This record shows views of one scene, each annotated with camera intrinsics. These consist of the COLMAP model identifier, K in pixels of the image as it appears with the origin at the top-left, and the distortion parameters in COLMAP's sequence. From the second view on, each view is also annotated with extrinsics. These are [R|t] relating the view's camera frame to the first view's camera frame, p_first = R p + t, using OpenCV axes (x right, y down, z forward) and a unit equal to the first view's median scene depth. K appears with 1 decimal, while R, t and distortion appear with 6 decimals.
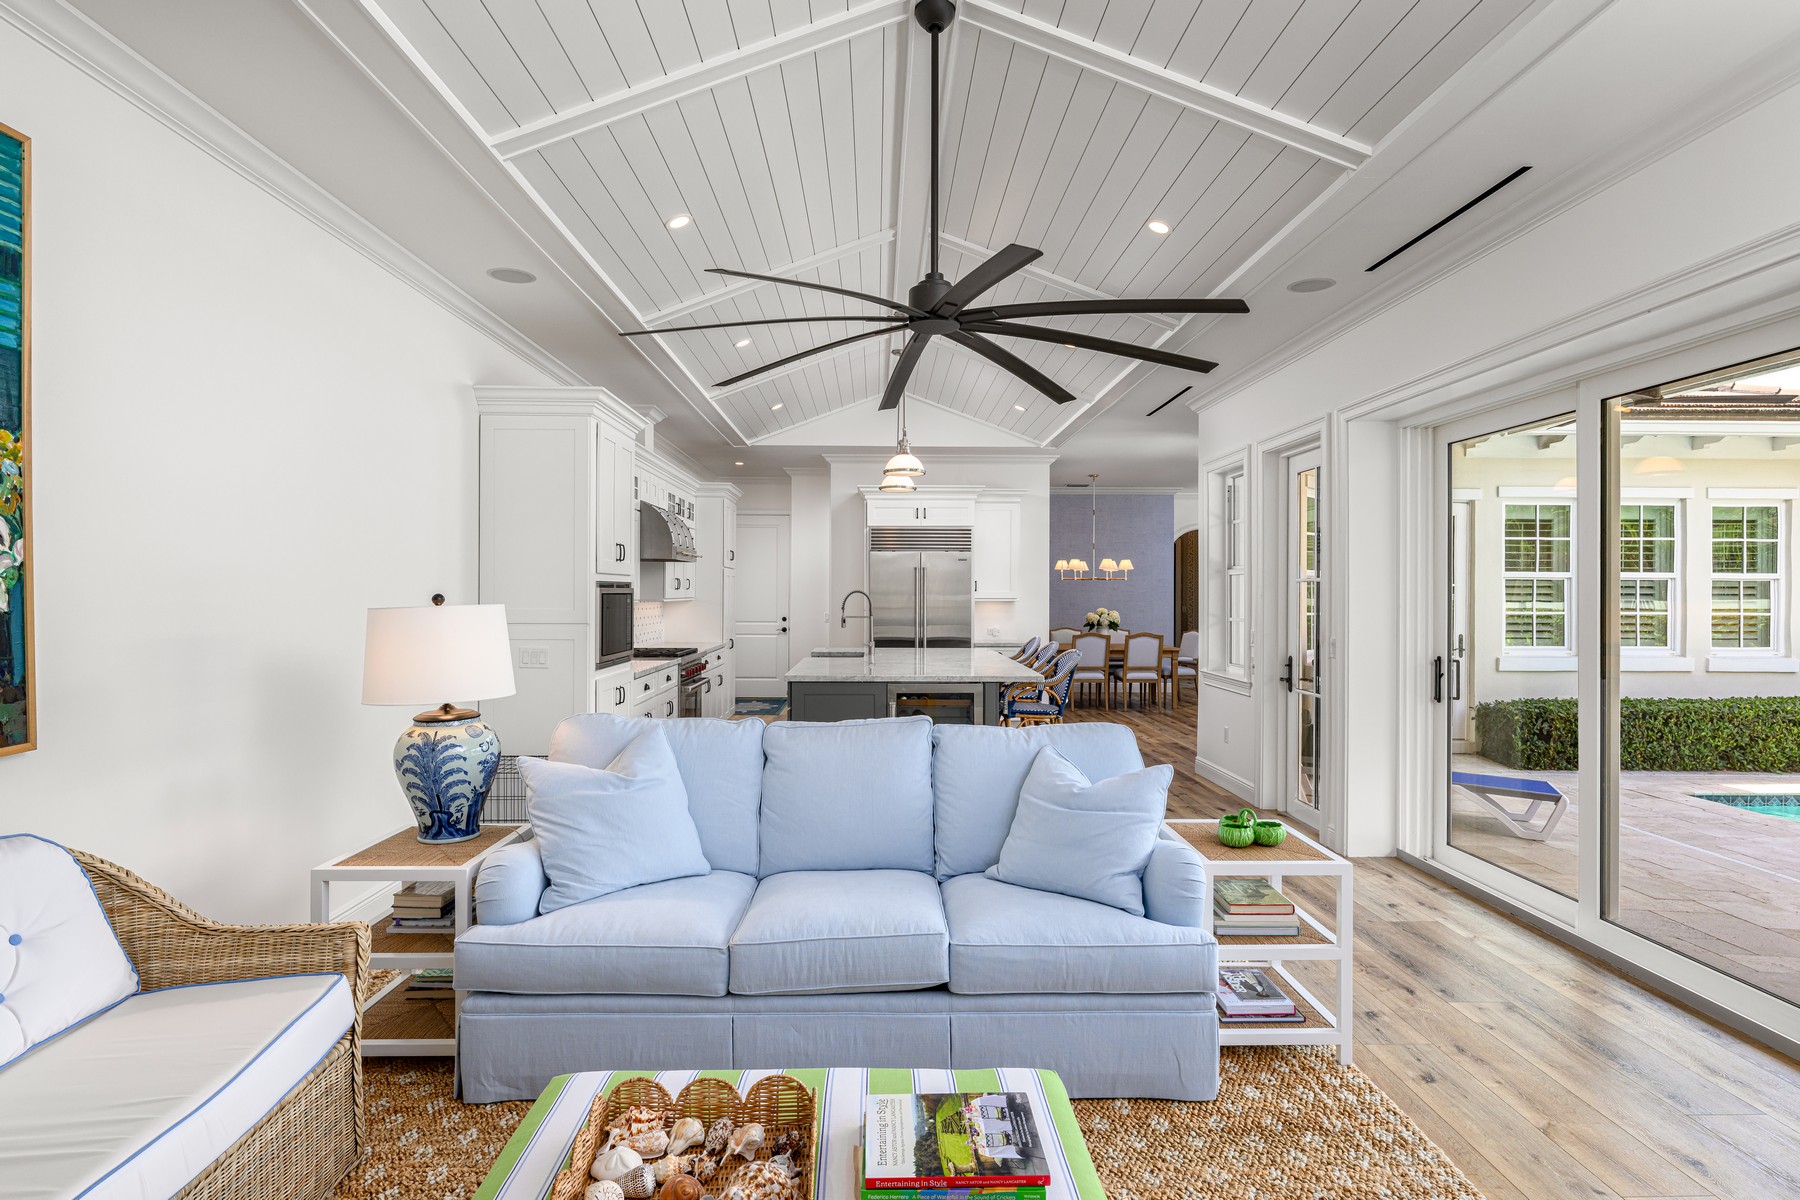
lens RADIAL K [[950.2, 0, 889.2], [0, 950.2, 598.4], [0, 0, 1]] dist [0.001786, 0.002785]
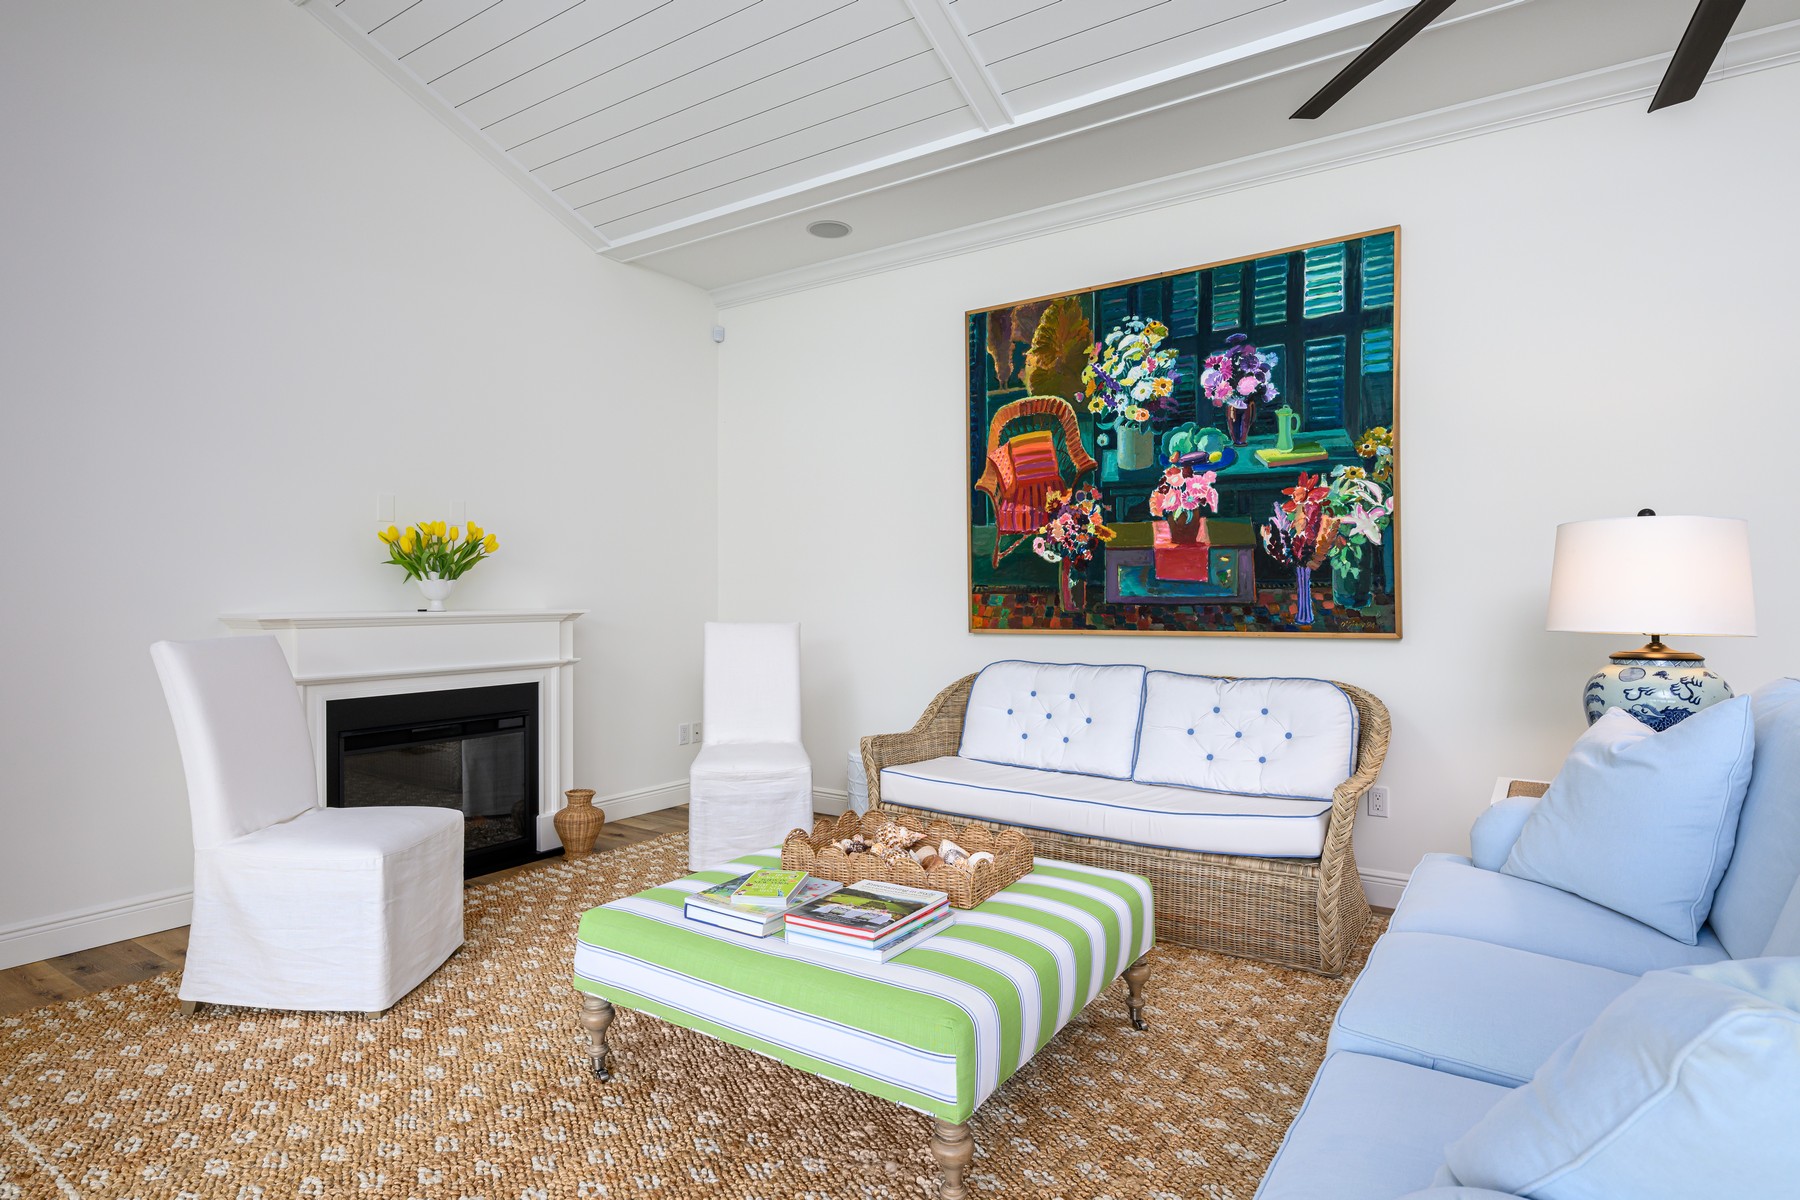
lens RADIAL K [[950.2, 0, 895.0], [0, 950.2, 601.3], [0, 0, 1]] dist [0.001786, 0.002785]
pose [[-0.580831, 0.000512, -0.814024, 0.767398], [-0.004159, 0.999985, 0.003597, 0.101309], [0.814013, 0.005475, -0.580820, 1.242710]]
